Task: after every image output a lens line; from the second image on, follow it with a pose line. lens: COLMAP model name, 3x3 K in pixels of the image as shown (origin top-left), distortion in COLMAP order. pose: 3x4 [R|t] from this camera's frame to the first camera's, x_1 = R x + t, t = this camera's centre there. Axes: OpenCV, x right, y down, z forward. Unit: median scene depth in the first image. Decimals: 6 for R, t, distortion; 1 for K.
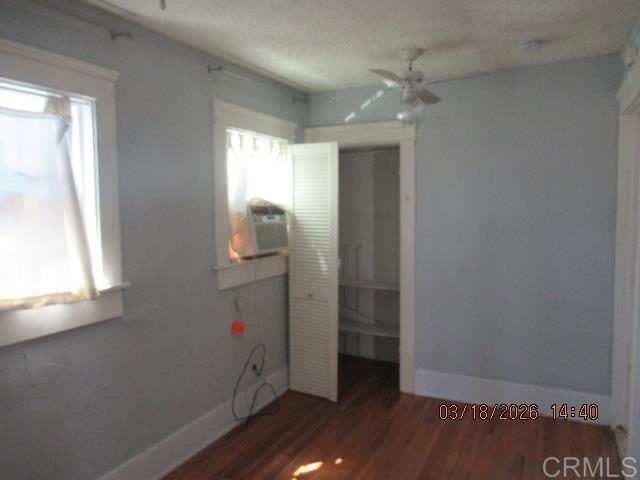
lens RADIAL K [[476.1, 0, 318.6], [0, 476.1, 243.1], [0, 0, 1]] dist [-0.012143, 0.006091]
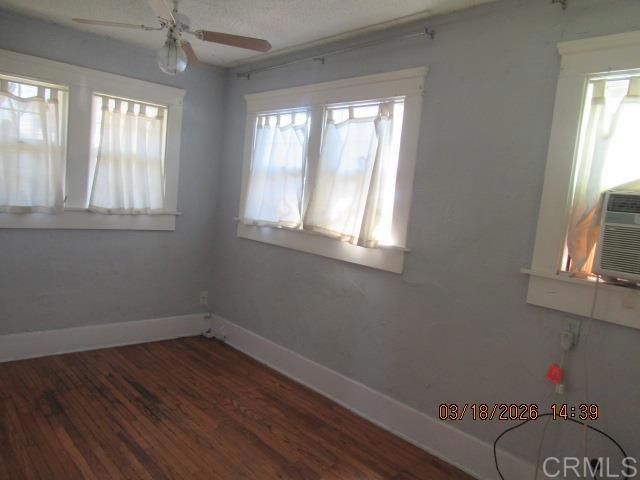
lens RADIAL K [[476.1, 0, 318.8], [0, 476.1, 239.0], [0, 0, 1]] dist [-0.012143, 0.006091]
pose [[-0.355952, 0.075342, -0.931462, 0.546452], [-0.156409, 0.977881, 0.138867, -0.046556], [0.921322, 0.195119, -0.336295, 0.855593]]
